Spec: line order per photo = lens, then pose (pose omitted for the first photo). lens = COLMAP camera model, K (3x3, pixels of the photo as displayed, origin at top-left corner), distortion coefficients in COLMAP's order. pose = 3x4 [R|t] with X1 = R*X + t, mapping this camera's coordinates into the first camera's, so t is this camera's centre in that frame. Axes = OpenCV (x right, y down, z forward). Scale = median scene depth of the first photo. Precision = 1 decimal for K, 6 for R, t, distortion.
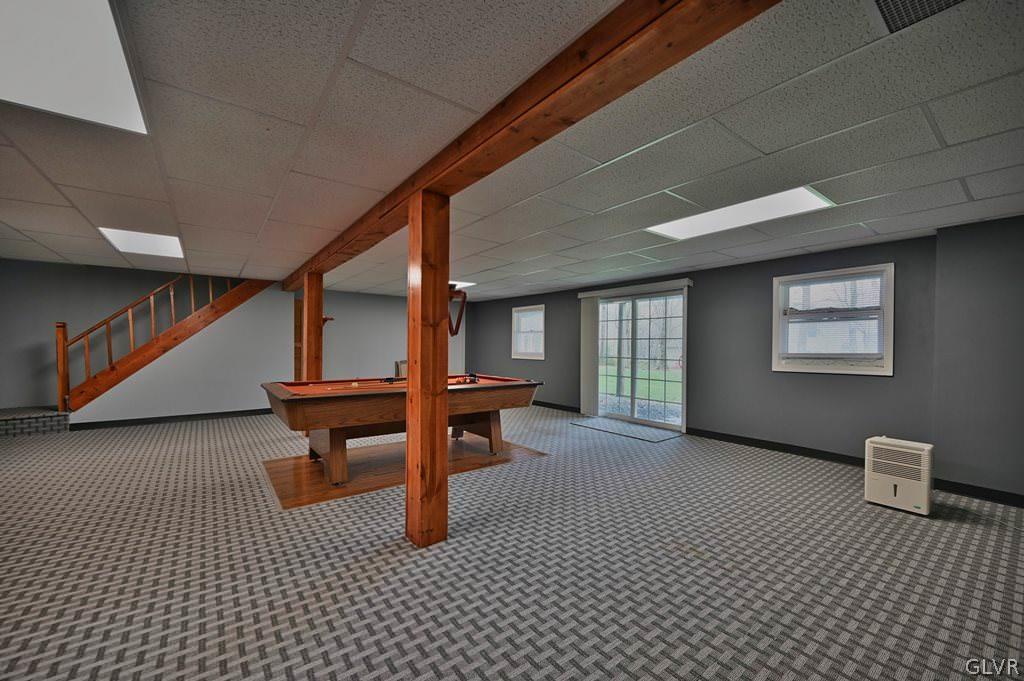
lens RADIAL K [[401.7, 0, 512.2], [0, 401.7, 345.7], [0, 0, 1]] dist [-0.001350, 0.000575]
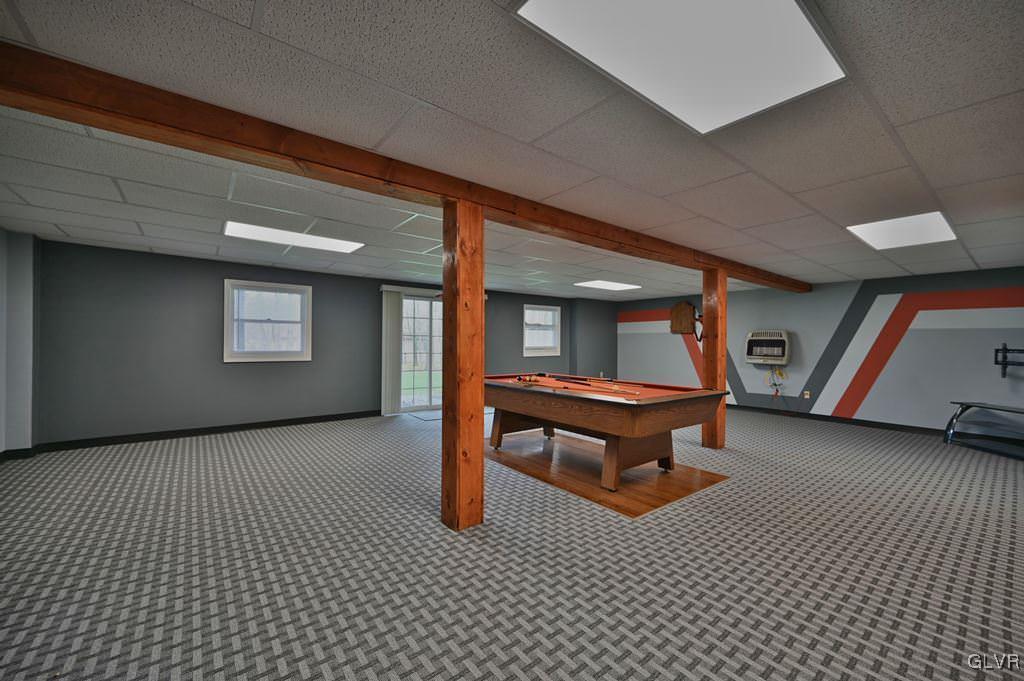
lens RADIAL K [[401.7, 0, 505.9], [0, 401.7, 340.5], [0, 0, 1]] dist [-0.001350, 0.000575]
pose [[0.003079, -0.002197, 0.999993, -0.863265], [-0.009083, 0.999956, 0.002225, -0.007960], [-0.999954, -0.009089, 0.003059, 0.806652]]
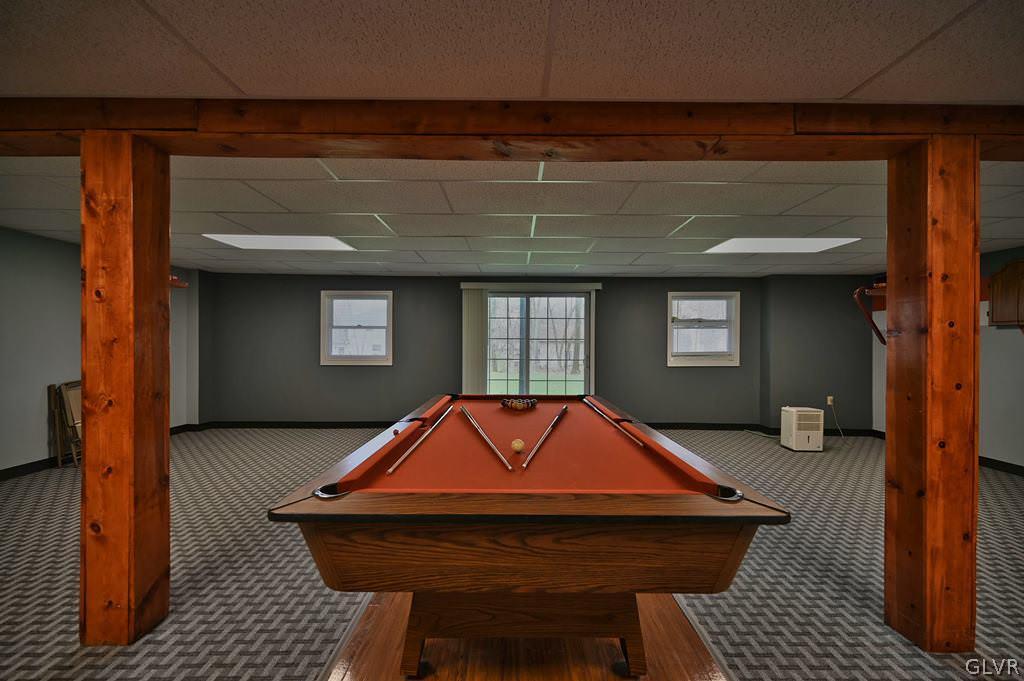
lens RADIAL K [[401.7, 0, 512.7], [0, 401.7, 342.0], [0, 0, 1]] dist [-0.001350, 0.000575]
pose [[0.617099, -0.002026, 0.786883, -0.474635], [-0.000894, 0.999994, 0.003276, -0.012883], [-0.786885, -0.002726, 0.617093, 0.459686]]
